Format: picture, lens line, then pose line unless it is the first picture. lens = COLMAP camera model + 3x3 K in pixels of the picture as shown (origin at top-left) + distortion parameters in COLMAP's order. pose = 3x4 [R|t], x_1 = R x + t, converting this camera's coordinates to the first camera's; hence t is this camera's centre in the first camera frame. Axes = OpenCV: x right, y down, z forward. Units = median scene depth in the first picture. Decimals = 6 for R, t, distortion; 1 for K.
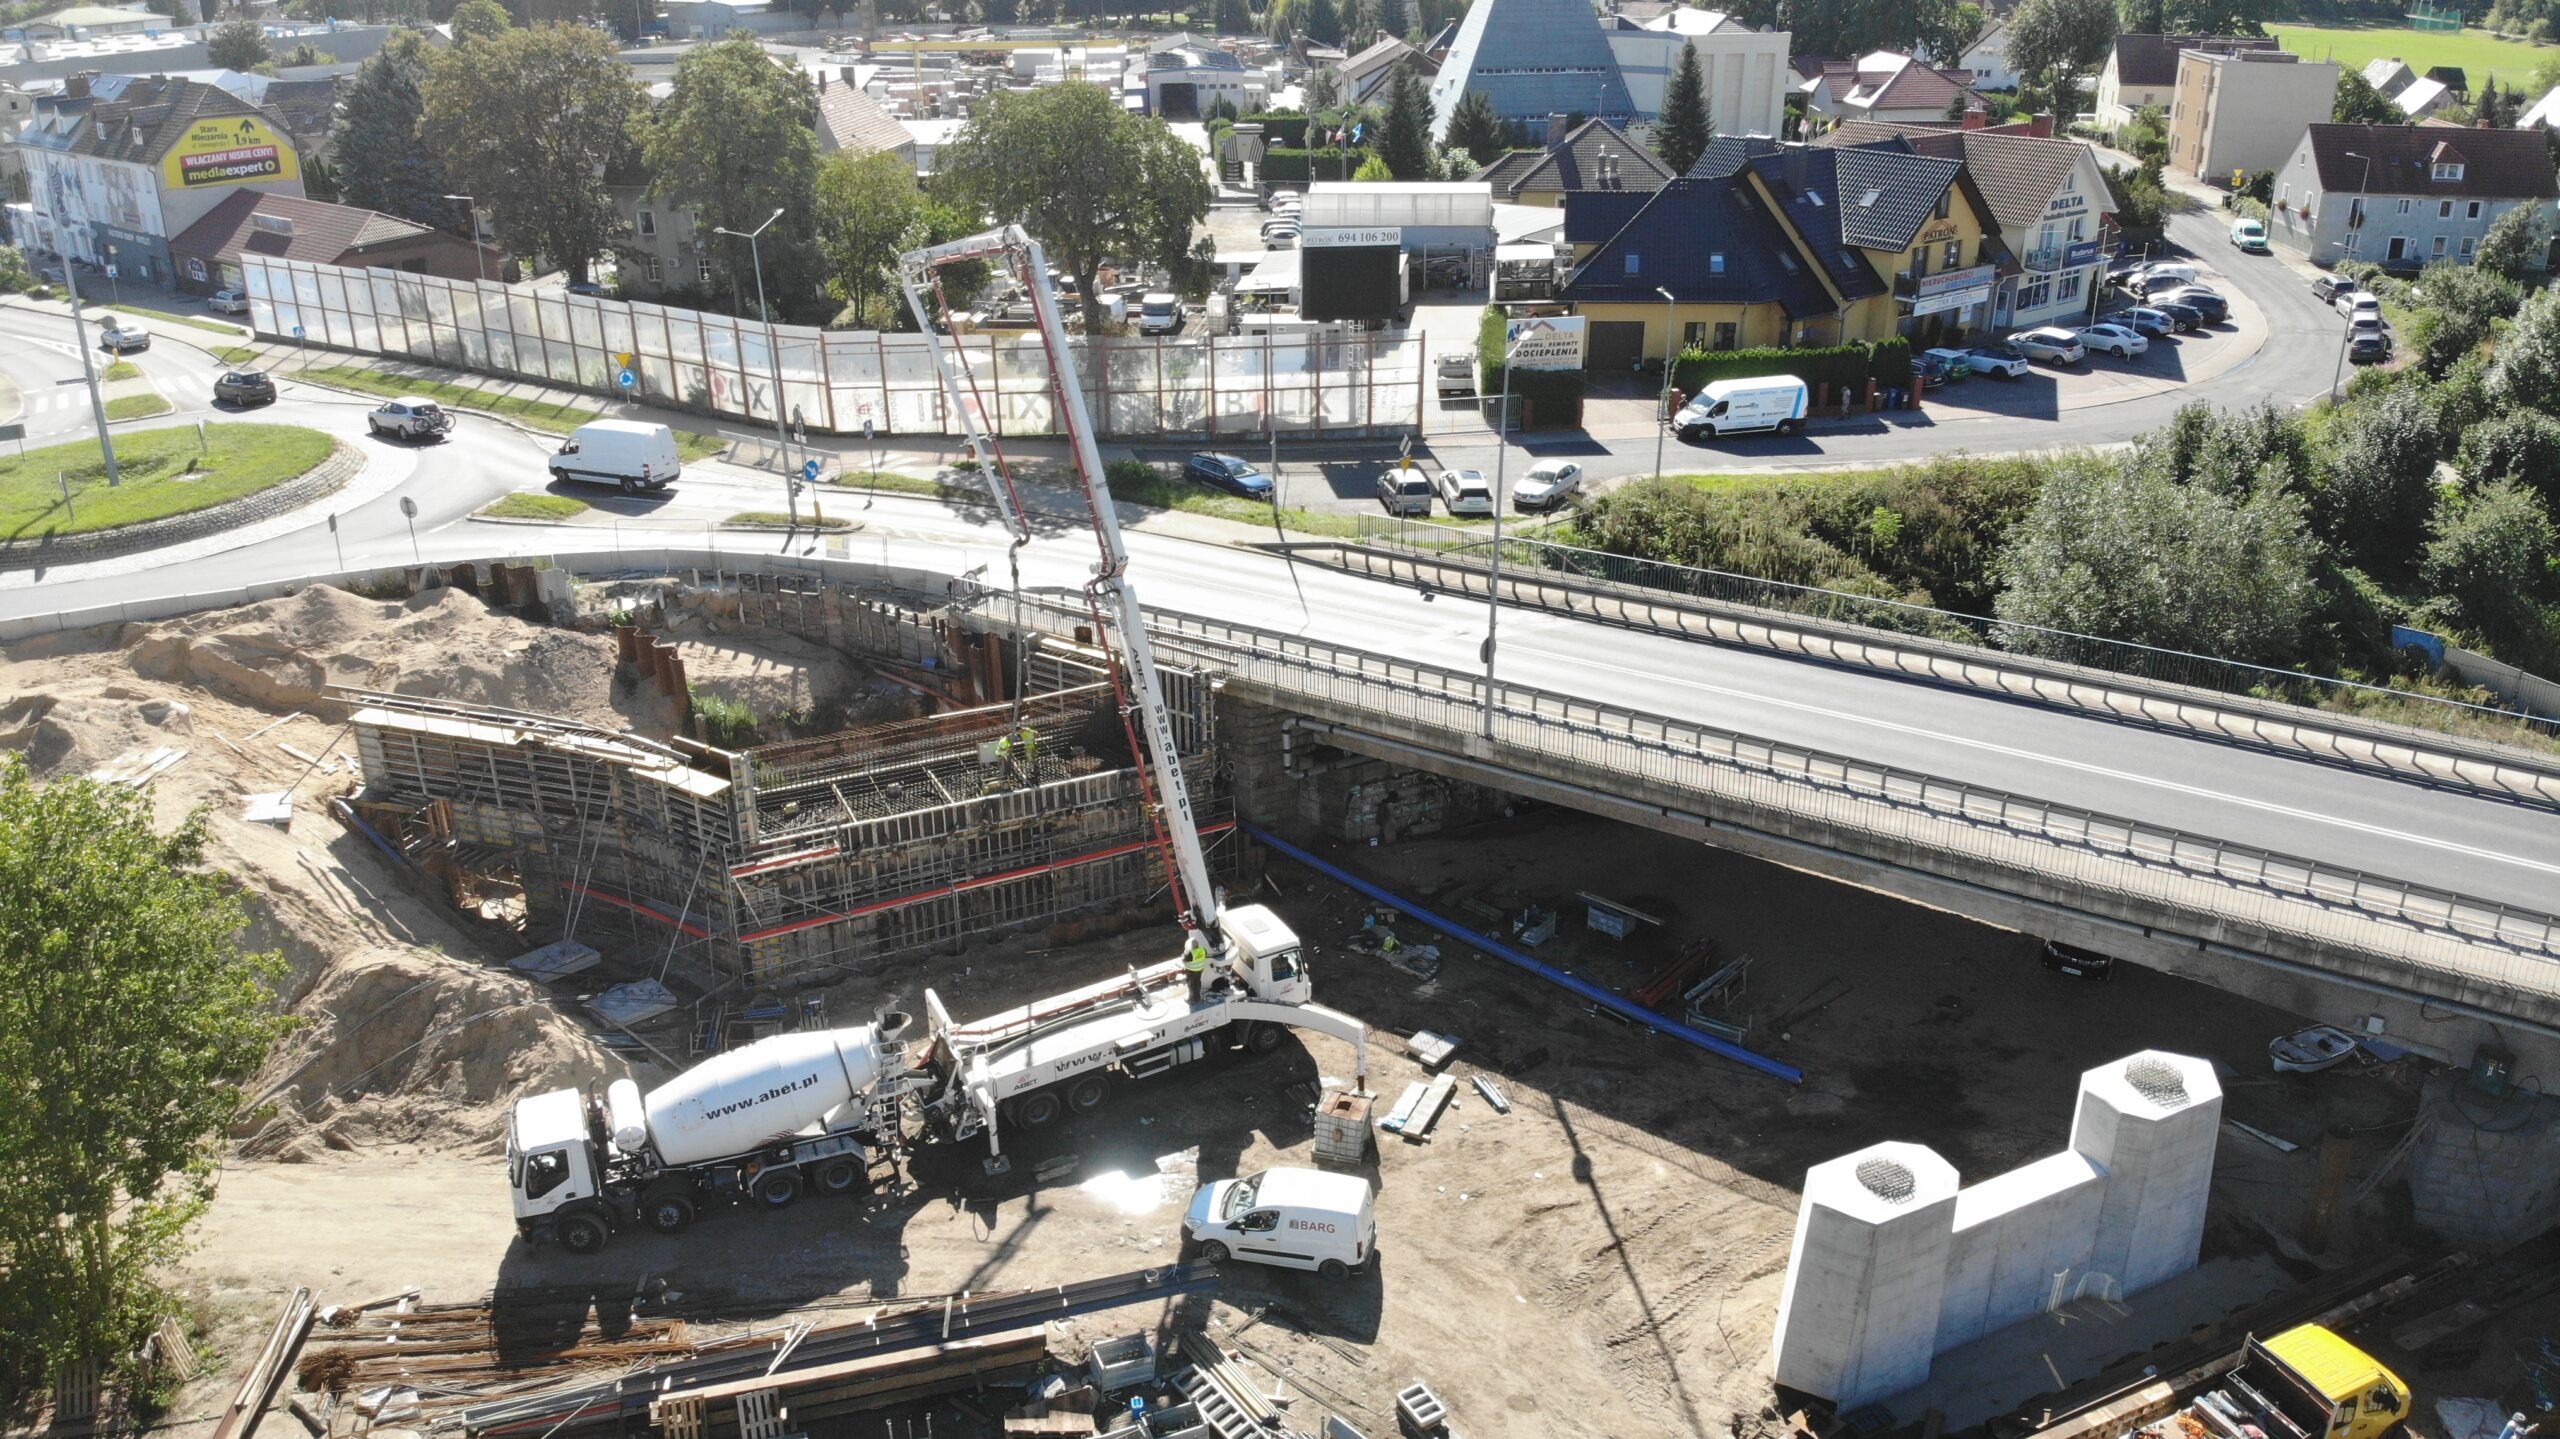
lens RADIAL K [[1898.7, 0, 1286.7], [0, 1898.7, 714.3], [0, 0, 1]] dist [0.010707, -0.067894]
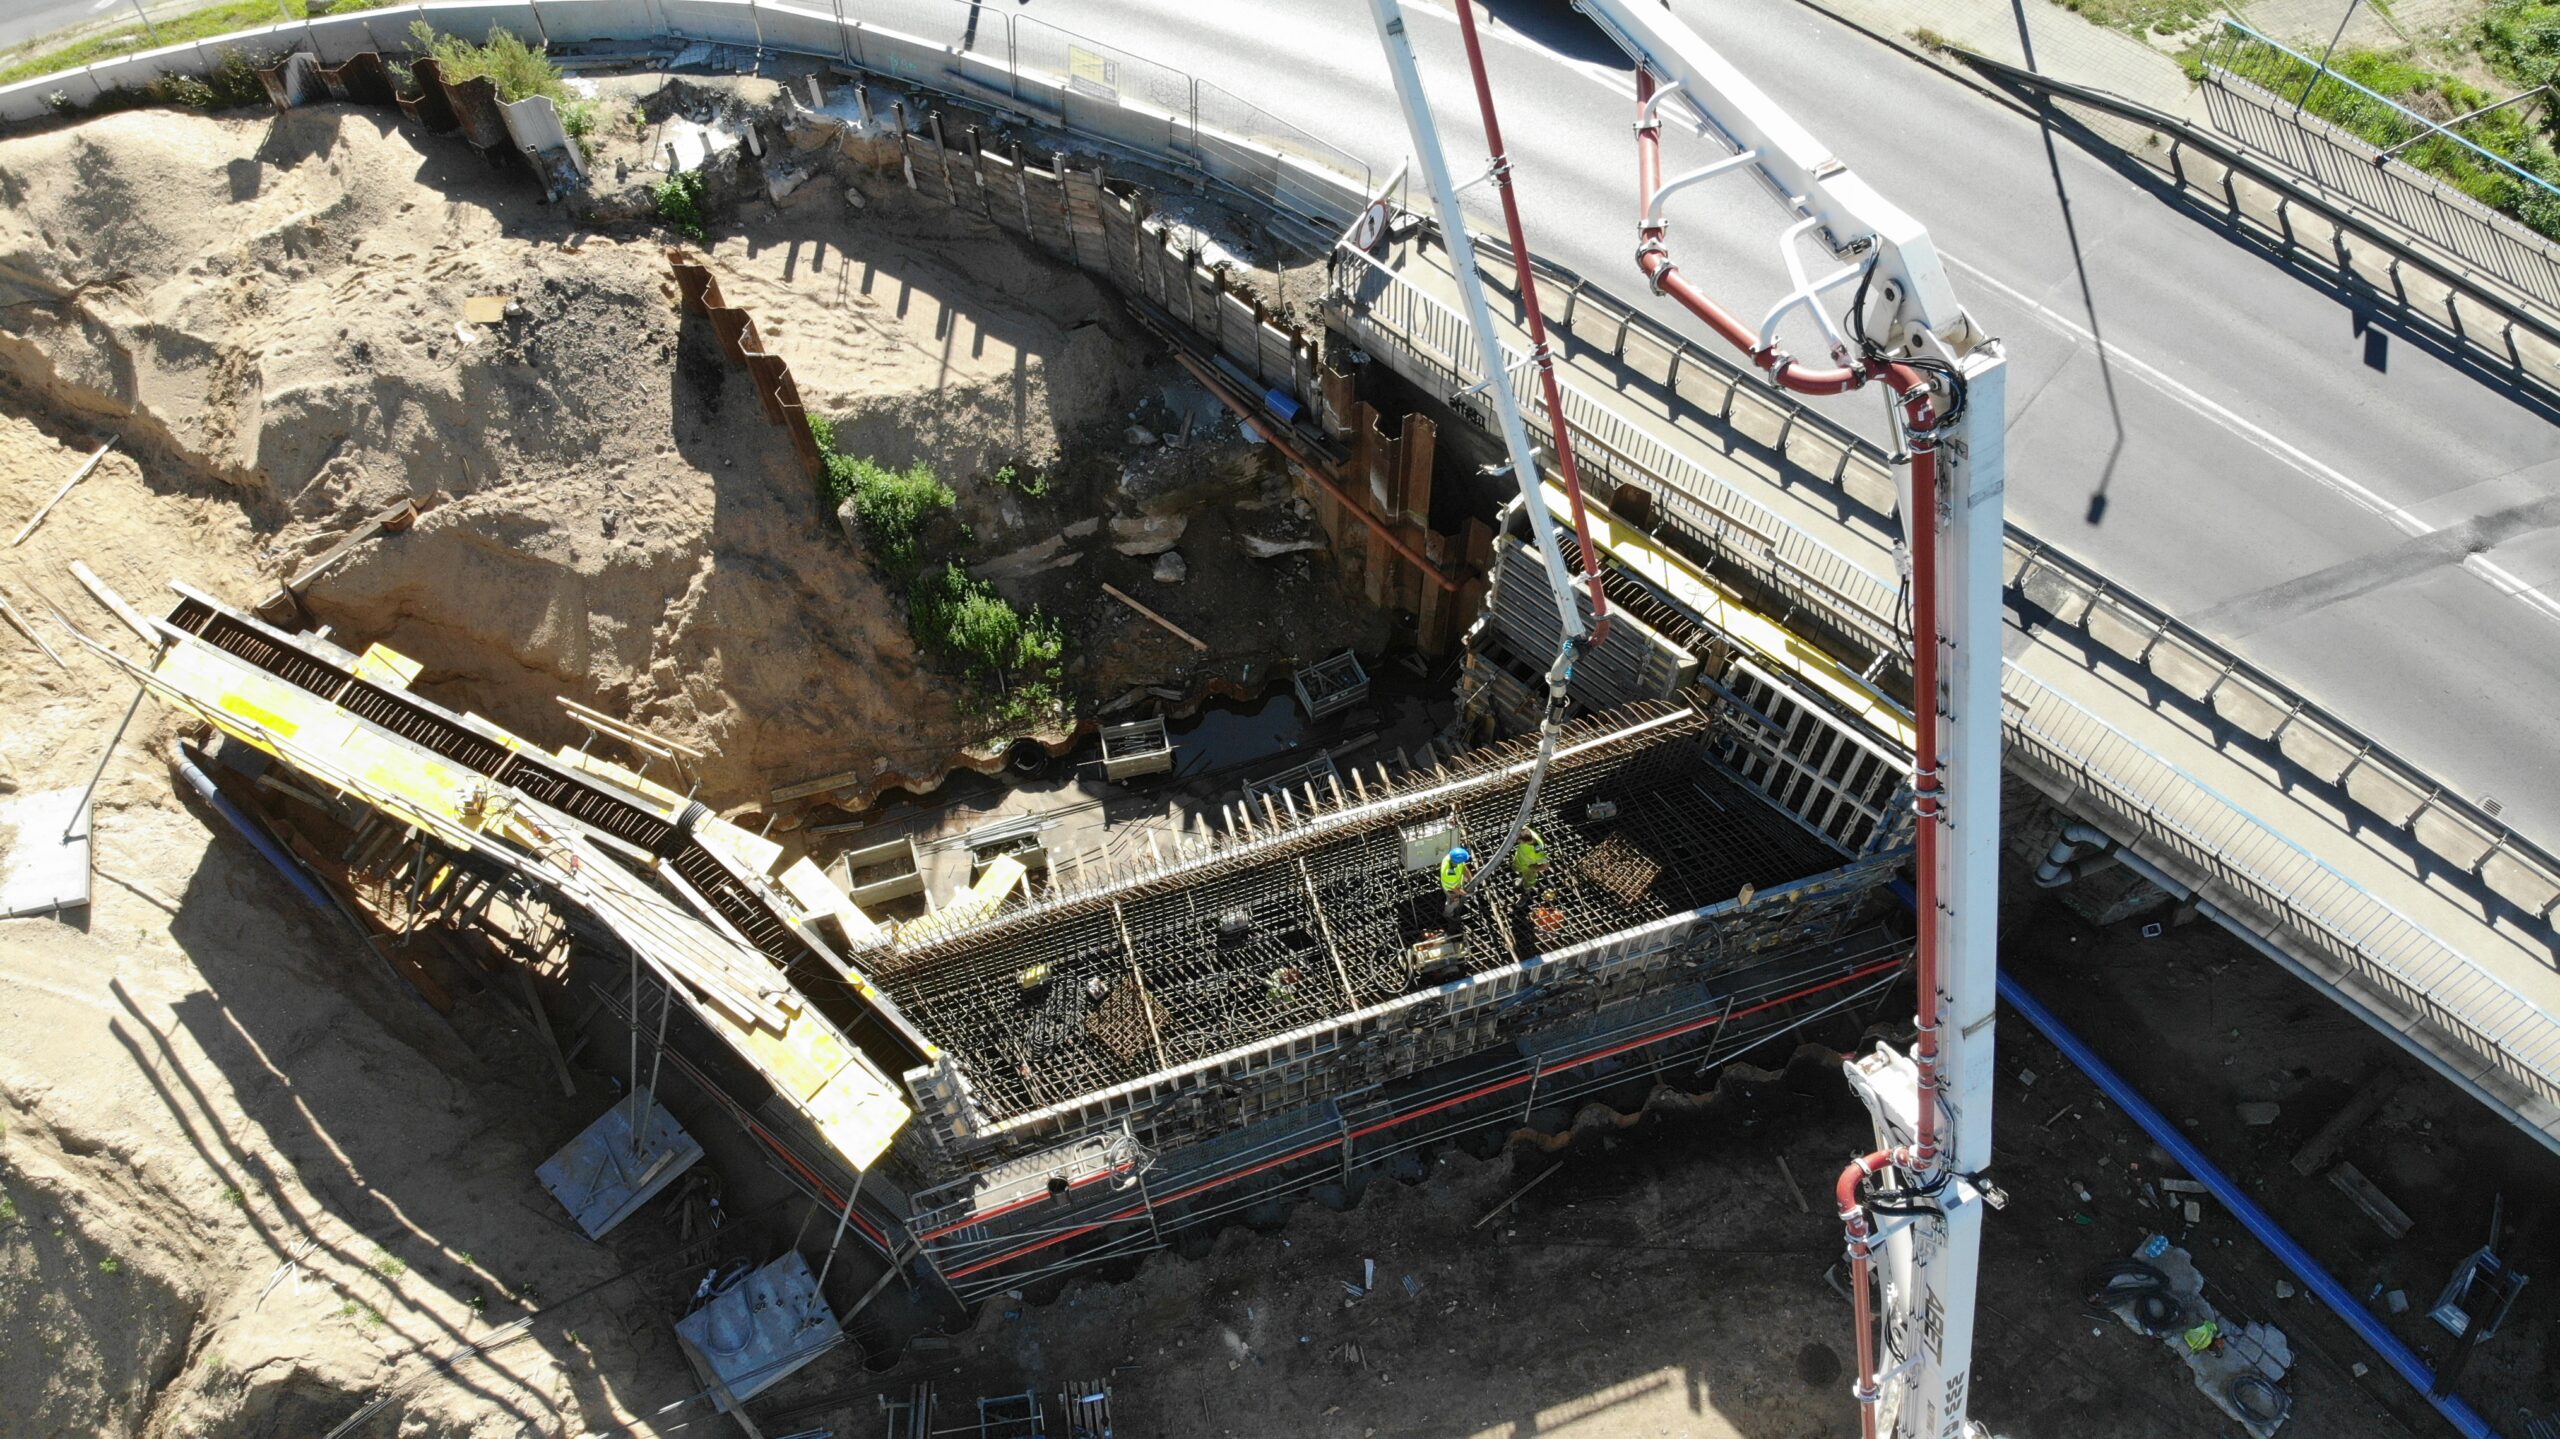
lens RADIAL K [[1898.7, 0, 1285.4], [0, 1898.7, 714.1], [0, 0, 1]] dist [0.010707, -0.067894]
pose [[0.989941, 0.109852, -0.089162, -0.135171], [-0.034323, 0.797836, 0.601896, -0.258631], [0.137257, -0.592781, 0.793581, 0.559607]]
